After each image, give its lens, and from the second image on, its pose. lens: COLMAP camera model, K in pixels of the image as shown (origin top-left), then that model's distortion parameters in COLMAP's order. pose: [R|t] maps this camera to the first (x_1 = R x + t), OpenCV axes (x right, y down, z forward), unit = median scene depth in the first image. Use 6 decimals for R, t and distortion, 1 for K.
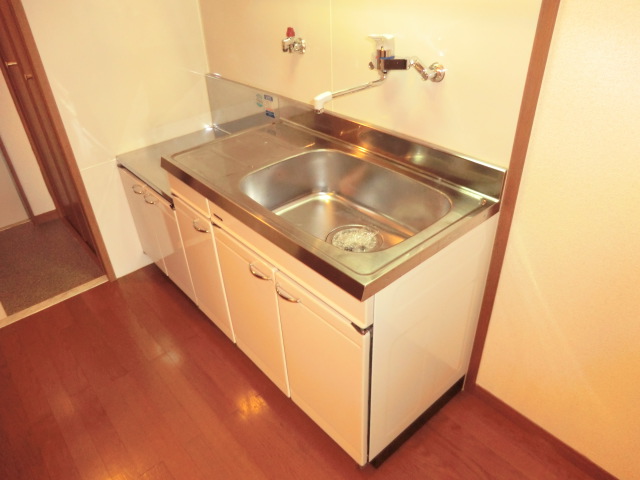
lens RADIAL K [[472.5, 0, 320.0], [0, 472.5, 240.0], [0, 0, 1]] dist [-0.093284, 0.110330]
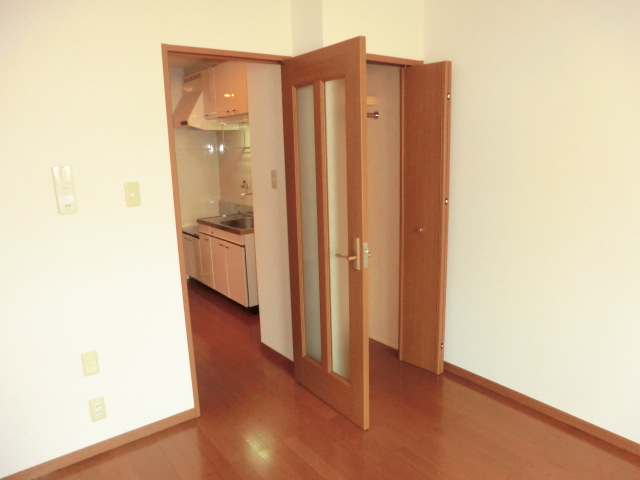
lens RADIAL K [[472.5, 0, 320.0], [0, 472.5, 240.0], [0, 0, 1]] dist [-0.093284, 0.110330]
pose [[0.996649, 0.030136, -0.076048, 0.560714], [-0.055958, 0.929280, -0.365114, 0.832525], [0.059666, 0.368146, 0.927852, -1.397833]]
